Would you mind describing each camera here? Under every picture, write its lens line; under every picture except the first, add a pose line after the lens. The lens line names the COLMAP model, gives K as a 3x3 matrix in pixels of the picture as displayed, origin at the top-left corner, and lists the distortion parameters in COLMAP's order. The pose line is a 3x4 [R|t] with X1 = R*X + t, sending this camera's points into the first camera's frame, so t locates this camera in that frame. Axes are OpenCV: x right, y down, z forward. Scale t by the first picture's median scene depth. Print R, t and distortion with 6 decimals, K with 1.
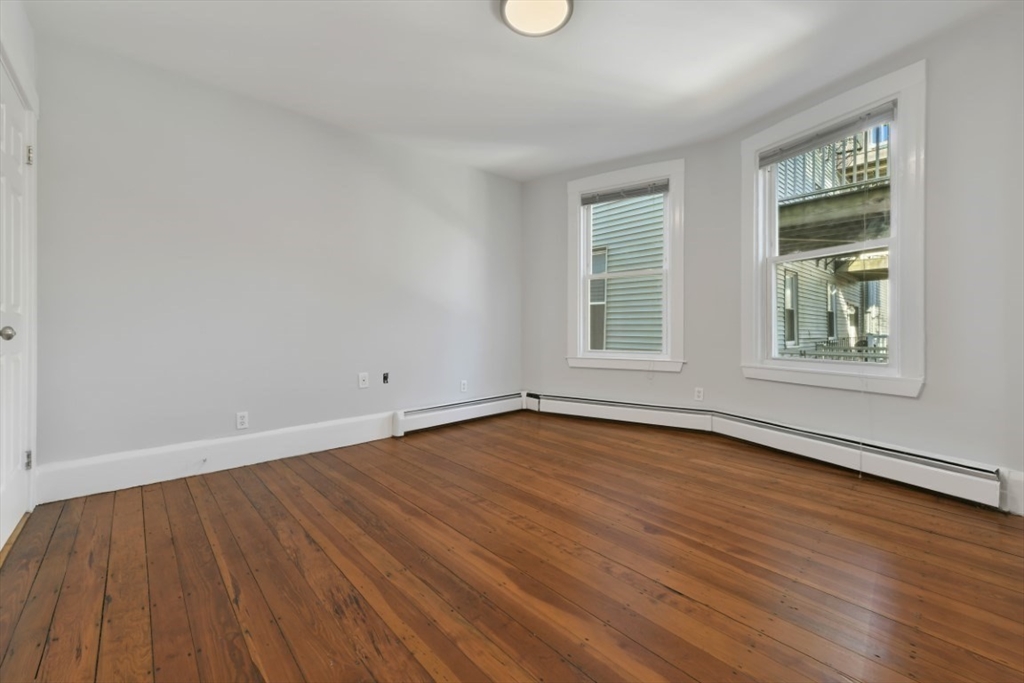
lens RADIAL K [[418.5, 0, 511.6], [0, 418.5, 325.6], [0, 0, 1]] dist [0.000764, 0.000138]
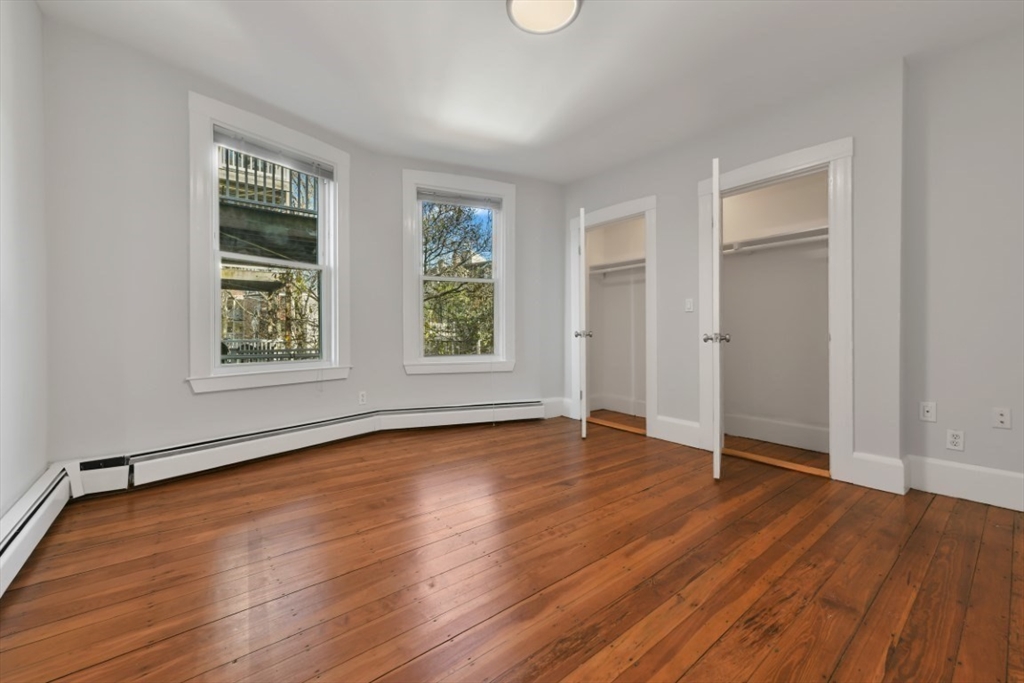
lens RADIAL K [[410.2, 0, 520.9], [0, 410.2, 330.4], [0, 0, 1]] dist [-0.002803, 0.000786]
pose [[0.051448, 0.007994, 0.998644, -0.713433], [-0.007376, 0.999944, -0.007625, 0.009329], [-0.998648, -0.006974, 0.051504, 0.794609]]
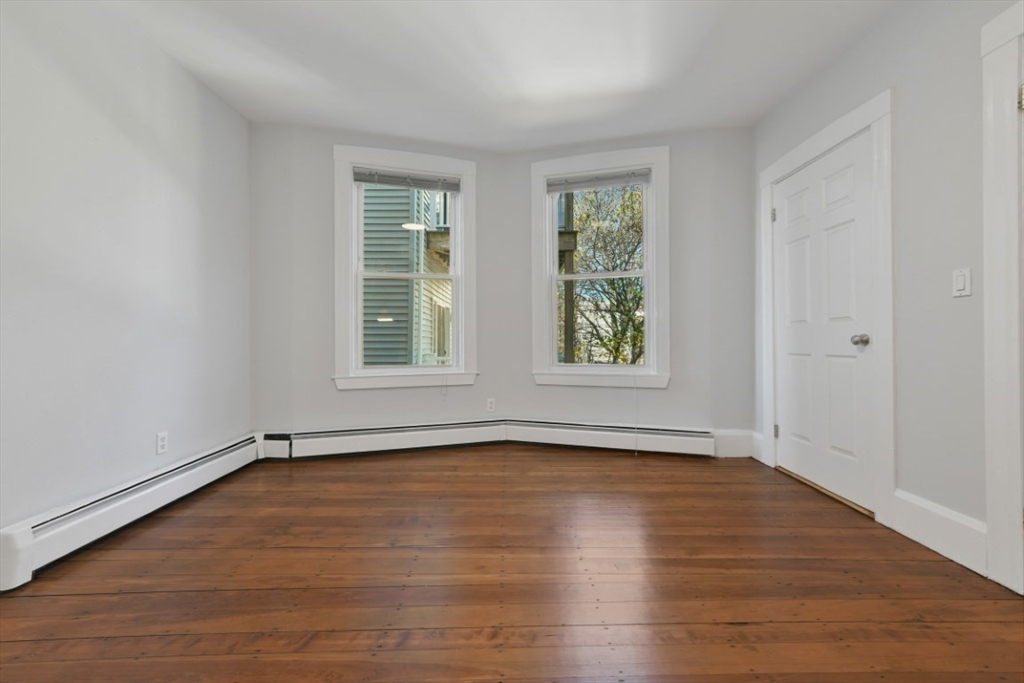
lens RADIAL K [[415.0, 0, 518.7], [0, 415.0, 331.8], [0, 0, 1]] dist [0.000529, 0.000800]
pose [[0.654436, 0.010630, 0.756043, -0.348681], [-0.002032, 0.999922, -0.012300, 0.004477], [-0.756115, 0.006514, 0.654407, 0.429844]]
